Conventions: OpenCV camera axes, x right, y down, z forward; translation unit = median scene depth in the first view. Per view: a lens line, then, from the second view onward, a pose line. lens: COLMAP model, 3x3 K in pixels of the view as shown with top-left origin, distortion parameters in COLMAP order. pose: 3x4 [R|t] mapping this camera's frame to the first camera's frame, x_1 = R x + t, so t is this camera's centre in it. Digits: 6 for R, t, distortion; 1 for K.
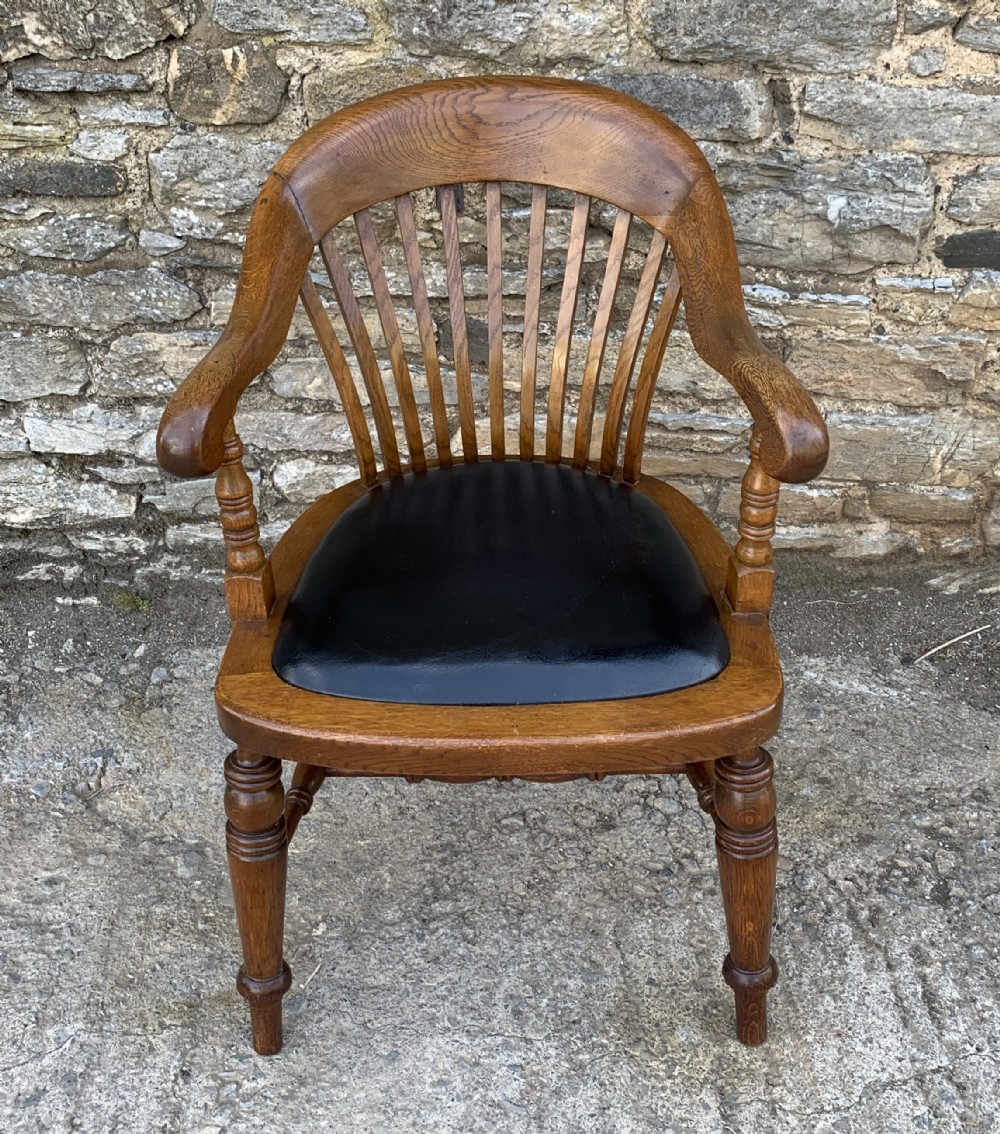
lens RADIAL K [[1332.5, 0, 501.7], [0, 1332.5, 513.4], [0, 0, 1]] dist [0.117425, -0.302981]
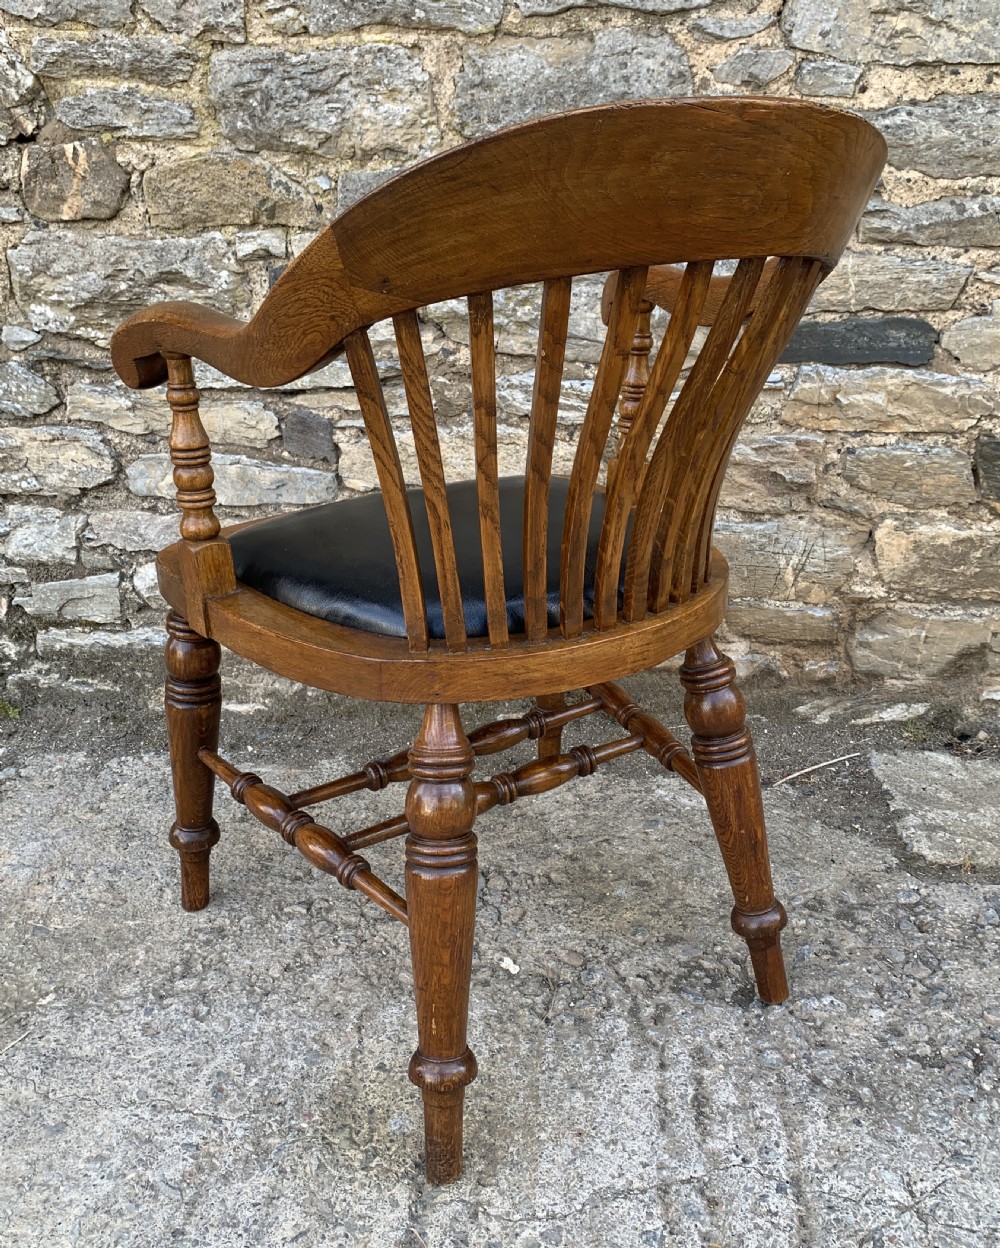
lens RADIAL K [[1150.2, 0, 510.5], [0, 1150.2, 591.1], [0, 0, 1]] dist [0.005437, 0.010480]
pose [[0.995127, 0.014679, -0.097504, 0.231423], [-0.034862, 0.977367, -0.208660, 0.176867], [0.092235, 0.211042, 0.973116, 0.194602]]
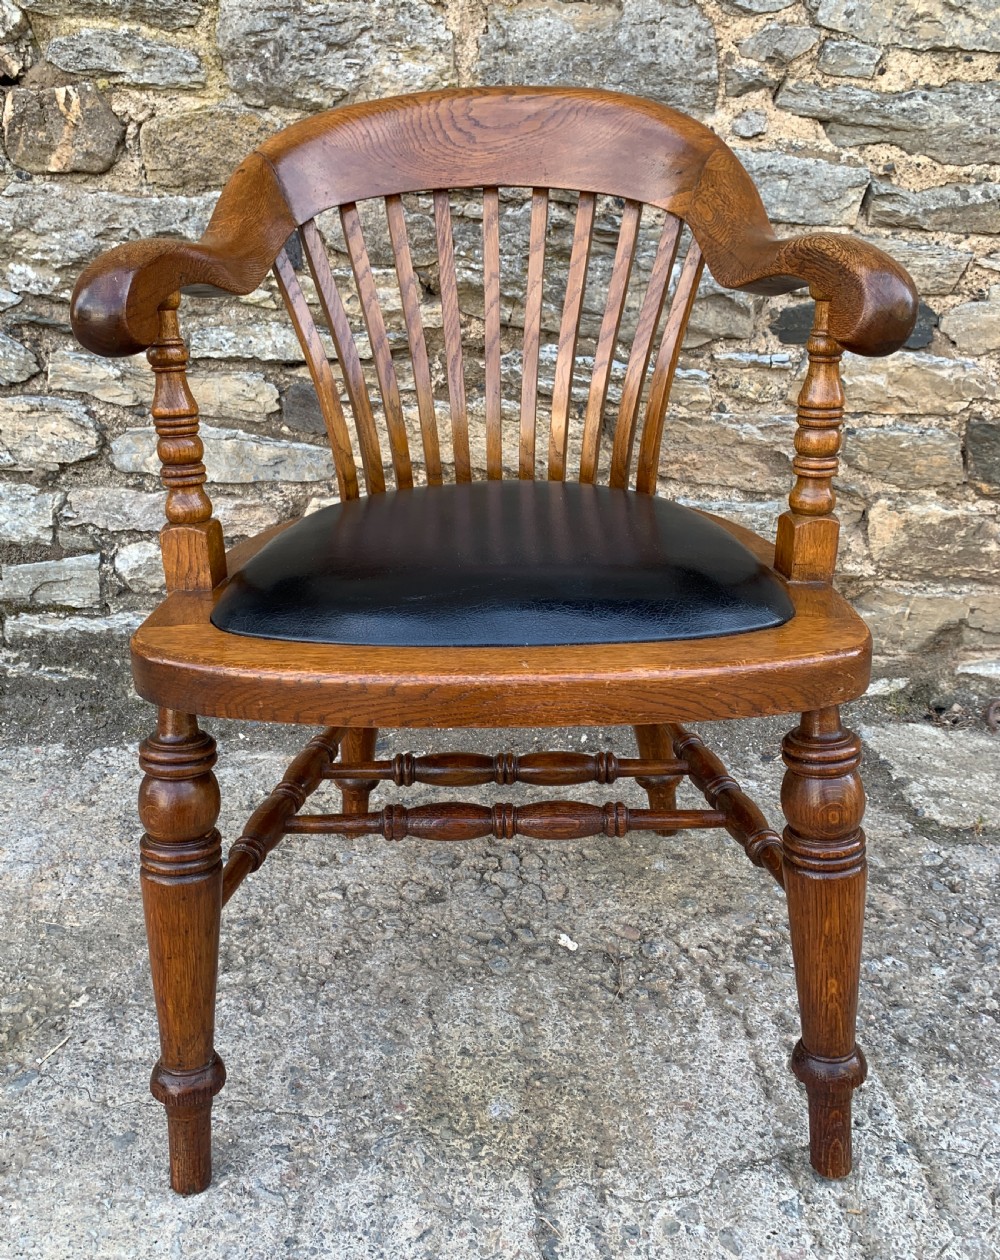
lens RADIAL K [[1088.8, 0, 496.7], [0, 1088.8, 612.4], [0, 0, 1]] dist [0.001187, 0.016879]
pose [[0.999530, 0.007956, 0.029594, 0.096174], [-0.001794, 0.979247, -0.202661, 0.193270], [-0.030592, 0.202512, 0.978802, 0.253322]]
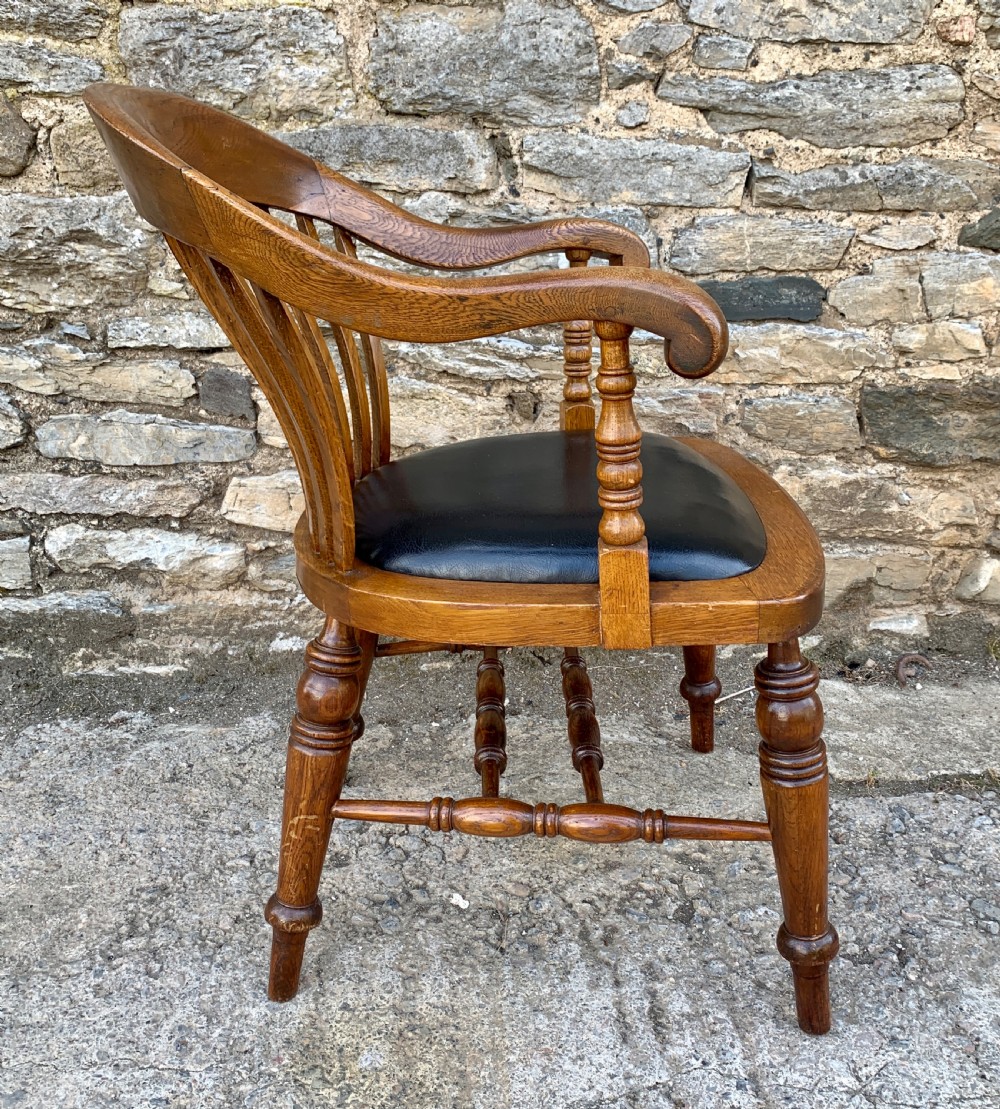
lens RADIAL K [[1116.1, 0, 520.5], [0, 1116.1, 549.6], [0, 0, 1]] dist [0.008413, 0.008138]
pose [[0.999333, -0.017056, 0.032301, 0.183109], [0.023673, 0.975861, -0.217106, 0.192113], [-0.027818, 0.217726, 0.975613, 0.192421]]
